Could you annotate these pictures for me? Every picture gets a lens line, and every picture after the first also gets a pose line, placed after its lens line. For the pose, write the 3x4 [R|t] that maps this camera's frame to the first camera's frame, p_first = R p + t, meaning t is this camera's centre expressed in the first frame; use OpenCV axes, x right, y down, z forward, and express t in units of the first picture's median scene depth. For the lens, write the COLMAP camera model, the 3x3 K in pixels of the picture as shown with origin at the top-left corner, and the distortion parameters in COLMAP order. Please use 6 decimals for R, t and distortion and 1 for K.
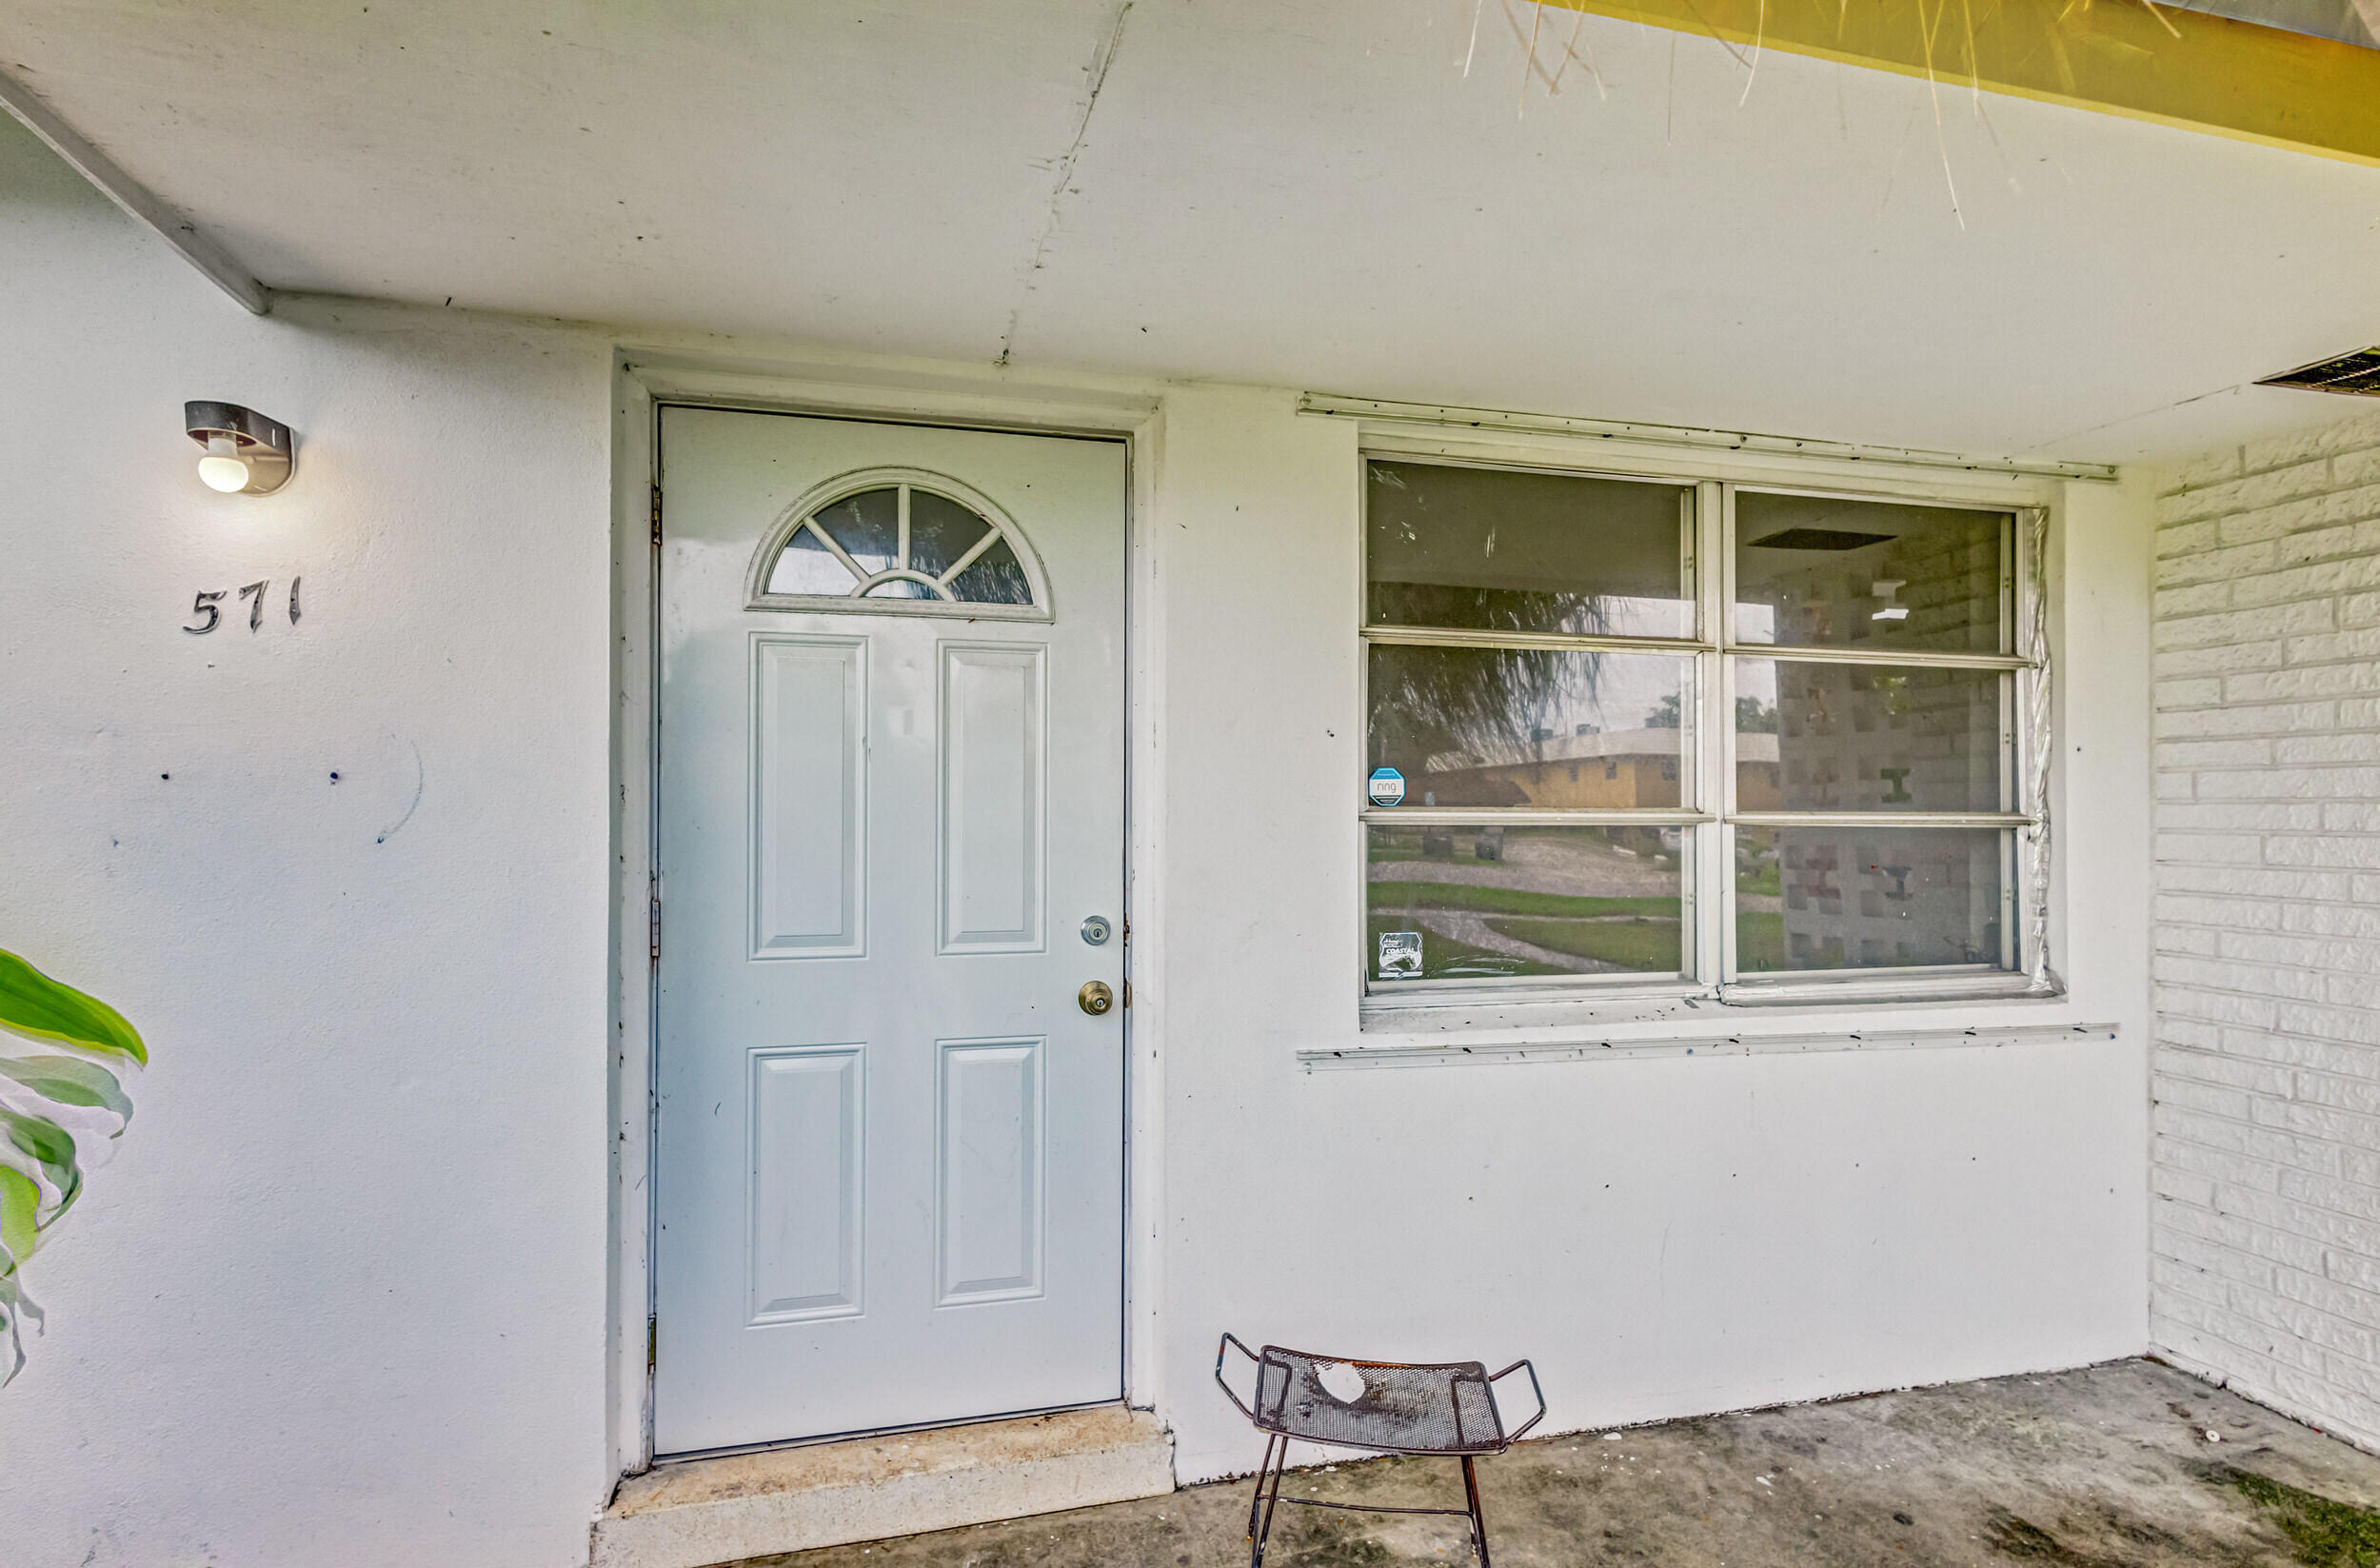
lens RADIAL K [[1114.3, 0, 1163.1], [0, 1114.3, 813.0], [0, 0, 1]] dist [0.014032, 0.000055]
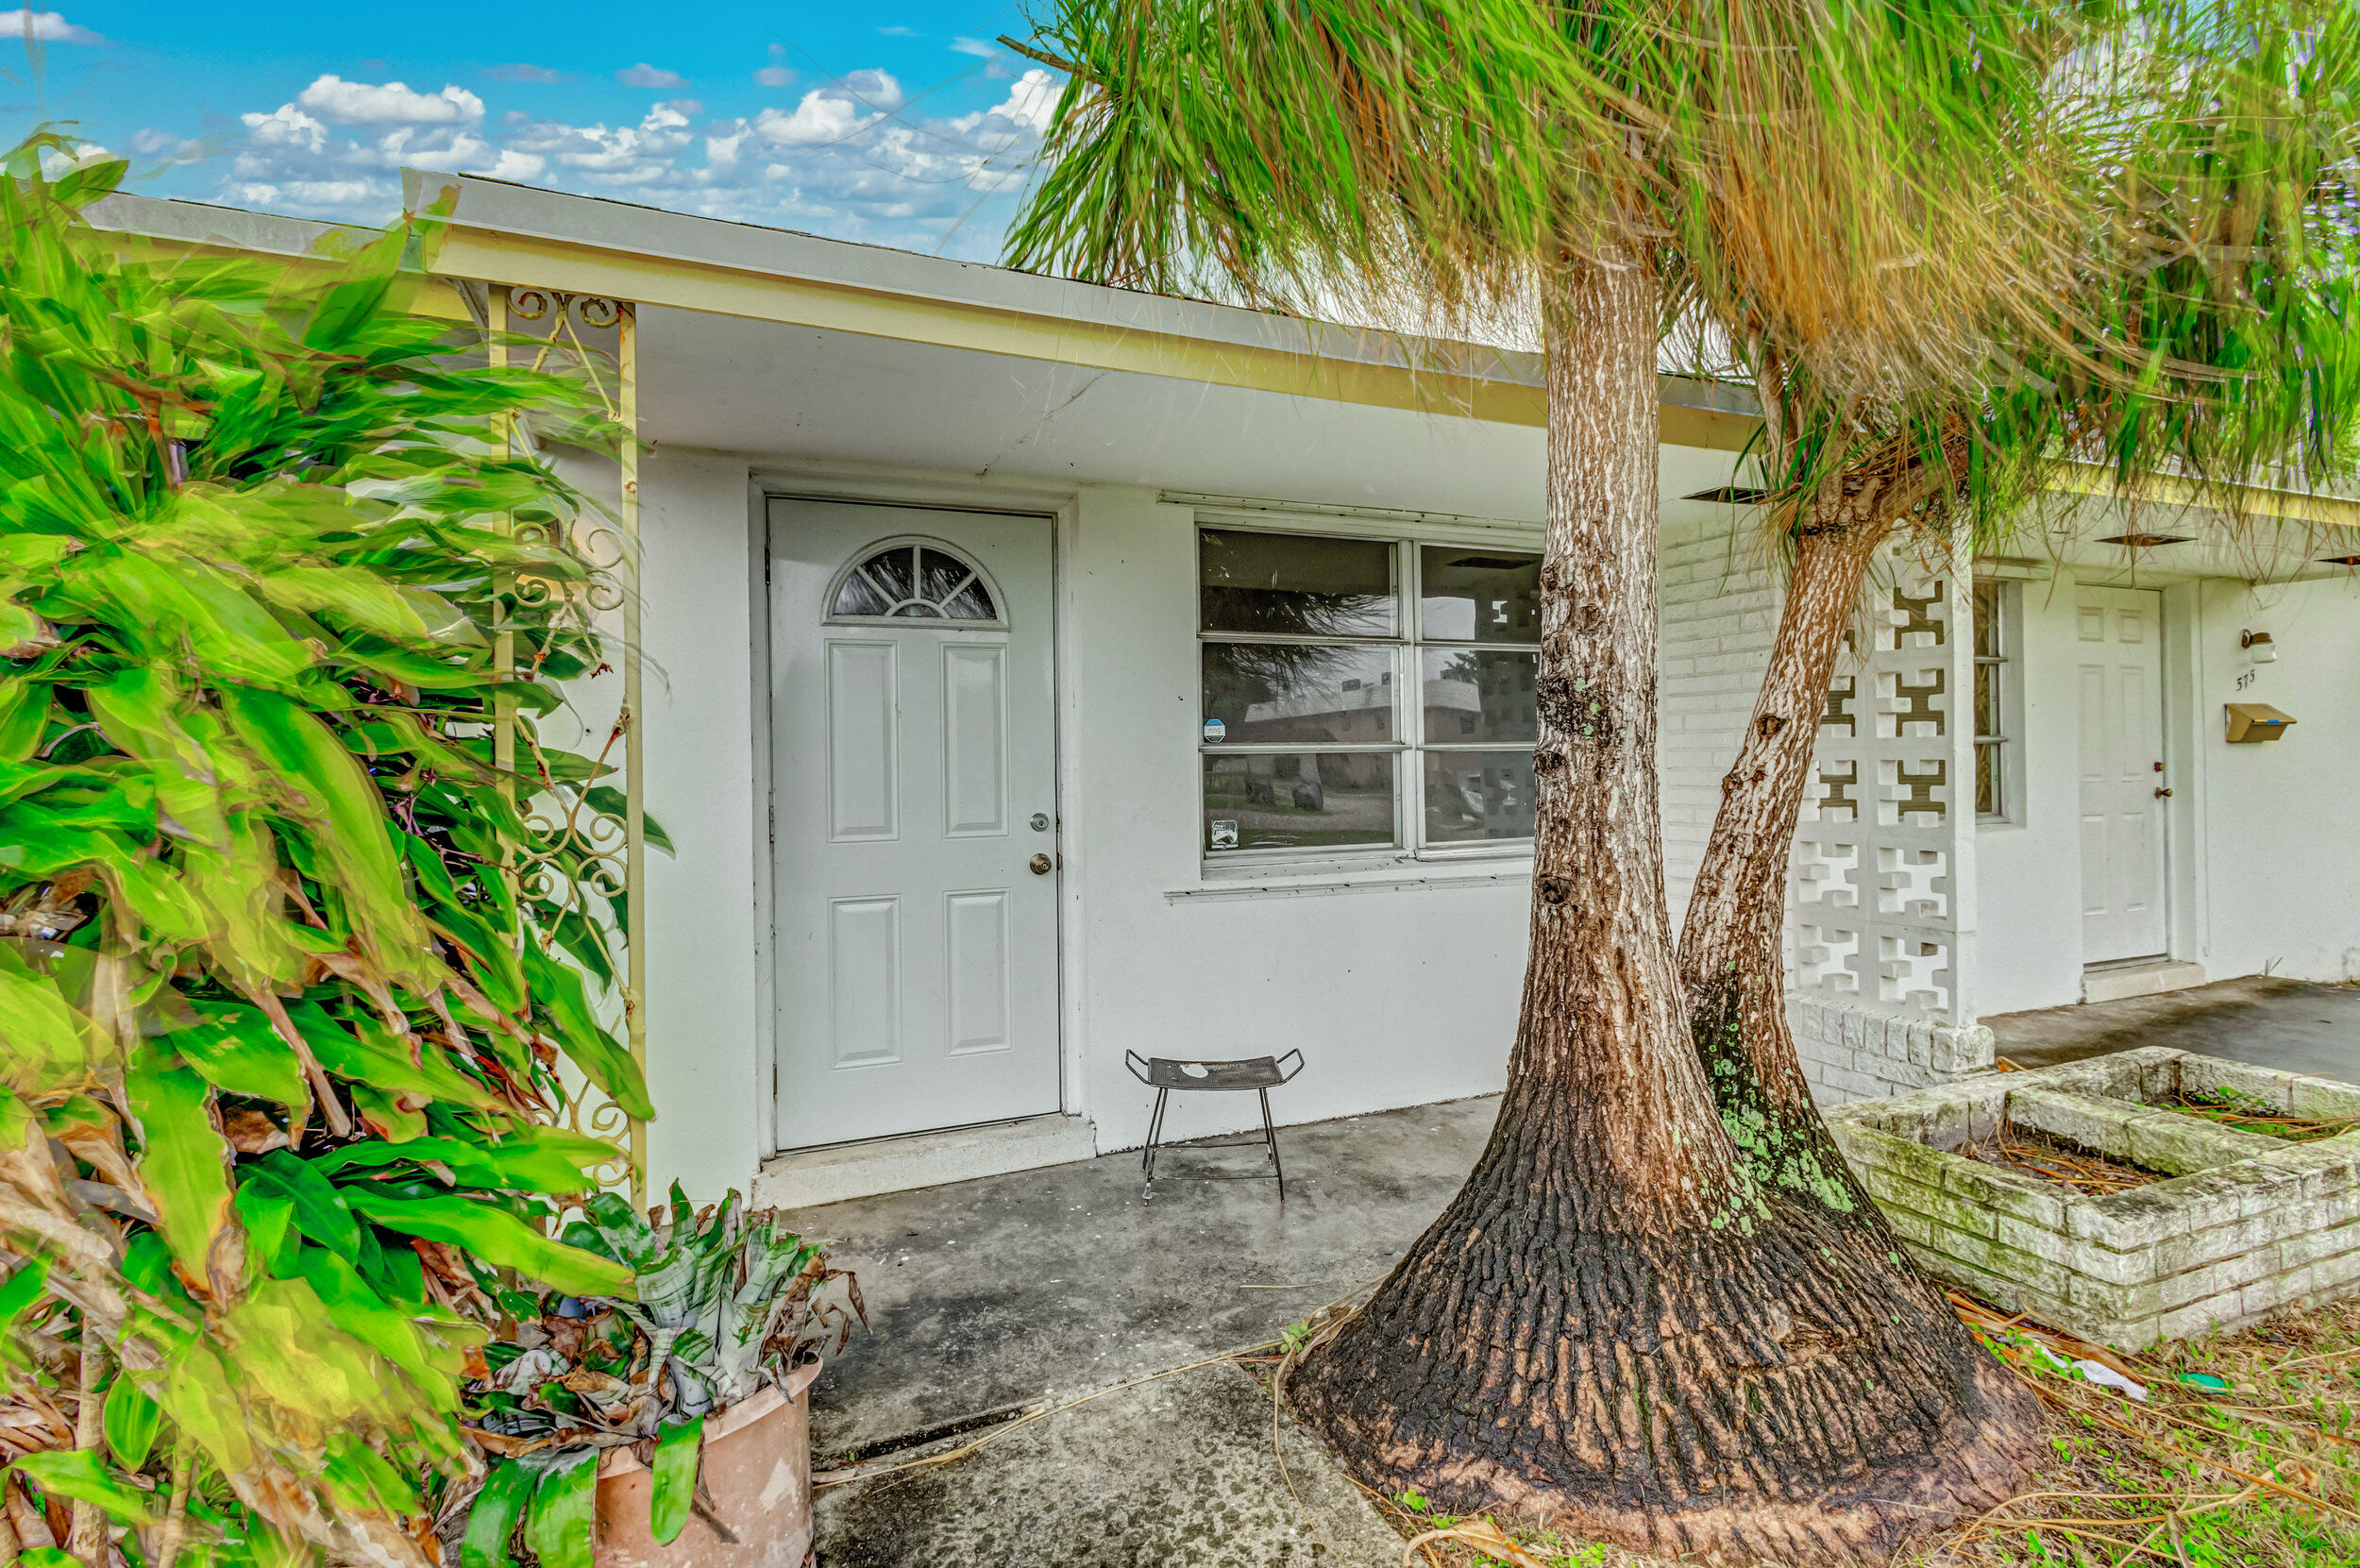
lens RADIAL K [[1102.5, 0, 1163.7], [0, 1102.5, 802.5], [0, 0, 1]] dist [0.010459, -0.000332]
pose [[0.987518, -0.024455, 0.155594, -0.129217], [0.018930, 0.999140, 0.036890, 0.021616], [-0.156363, -0.033484, 0.987132, -0.595666]]
